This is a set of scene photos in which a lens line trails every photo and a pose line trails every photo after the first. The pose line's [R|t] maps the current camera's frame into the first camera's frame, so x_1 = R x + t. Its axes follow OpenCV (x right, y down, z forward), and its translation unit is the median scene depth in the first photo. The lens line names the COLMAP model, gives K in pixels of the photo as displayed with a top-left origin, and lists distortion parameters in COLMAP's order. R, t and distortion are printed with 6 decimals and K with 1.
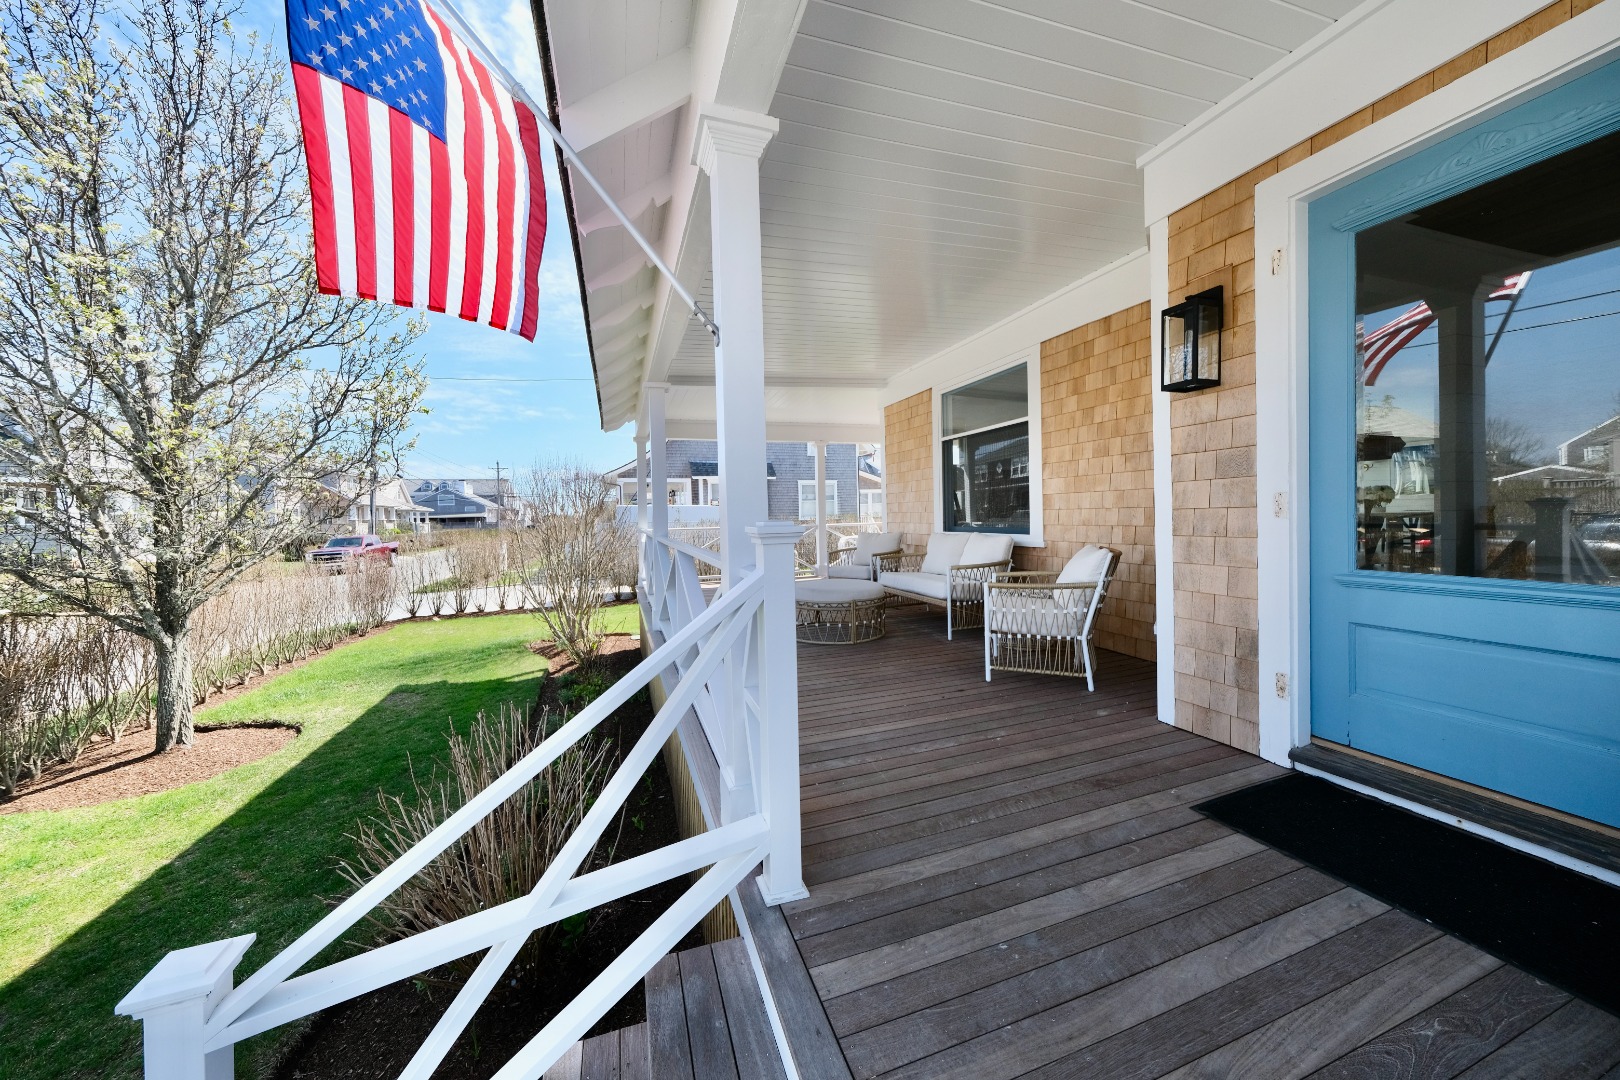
lens RADIAL K [[540.9, 0, 817.9], [0, 540.9, 530.1], [0, 0, 1]] dist [0.008352, 0.000159]
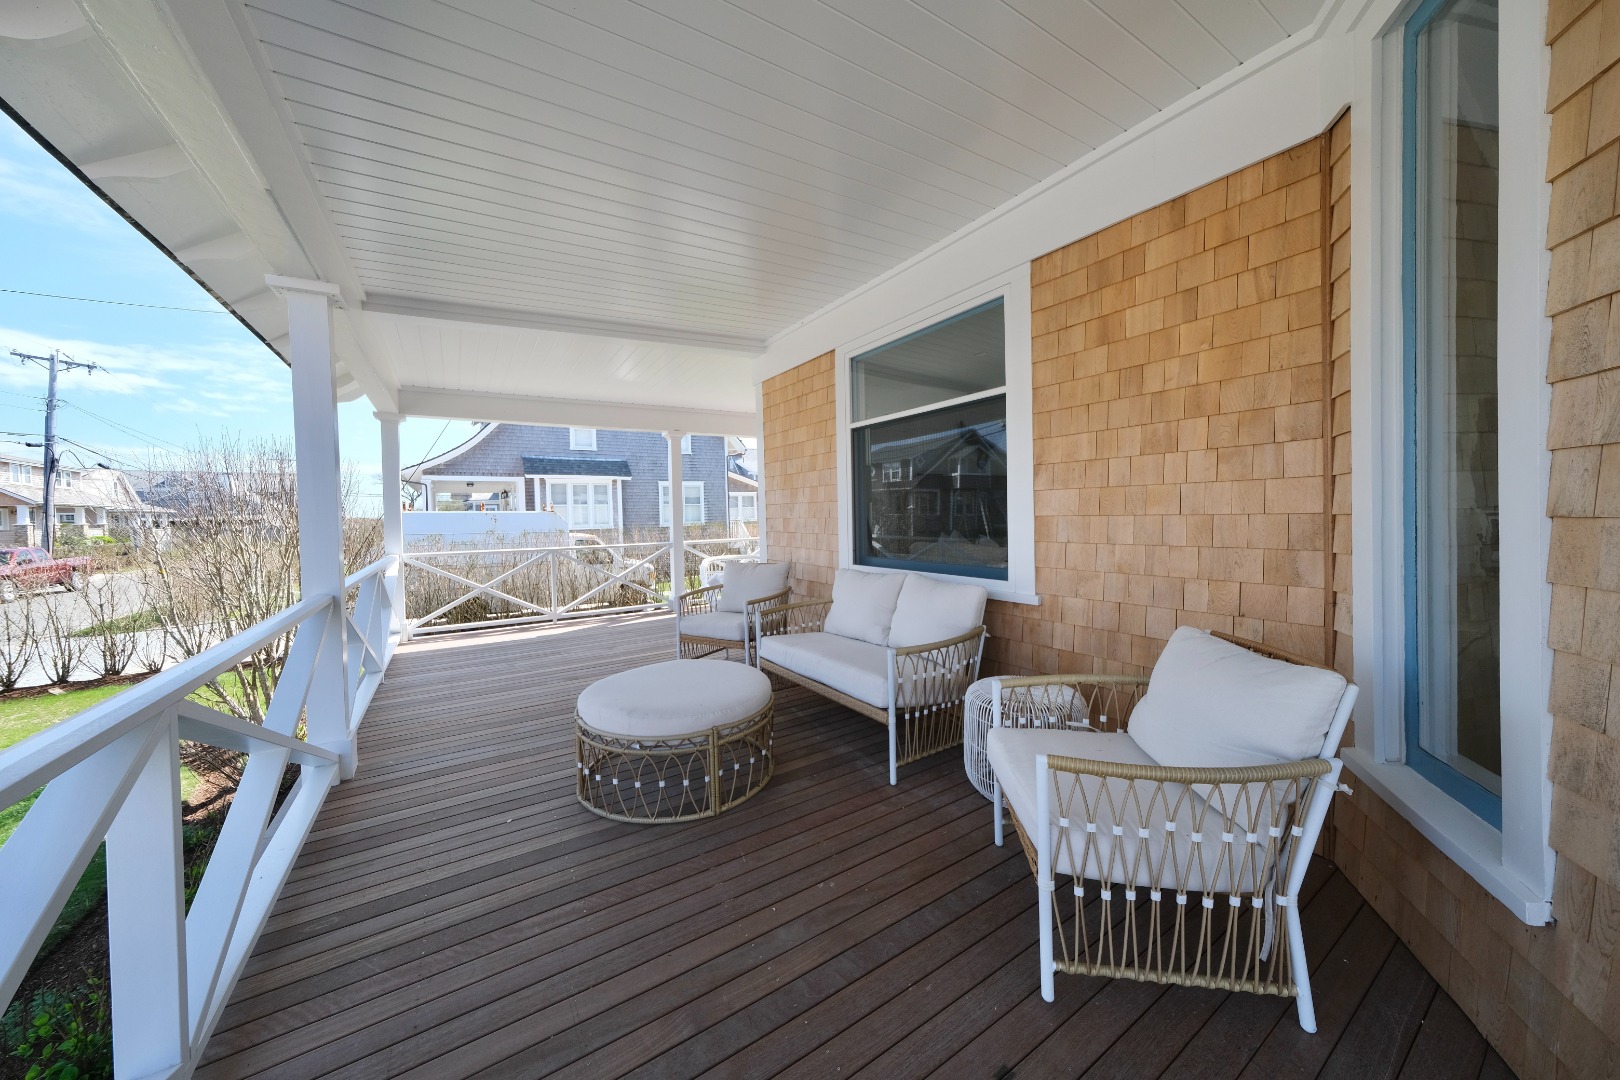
lens RADIAL K [[540.9, 0, 818.1], [0, 540.9, 532.7], [0, 0, 1]] dist [0.008352, 0.000159]
pose [[0.971633, -0.006567, 0.236401, 0.035961], [0.006346, 0.999978, 0.001696, -0.043538], [-0.236407, -0.000148, 0.971654, 0.412604]]
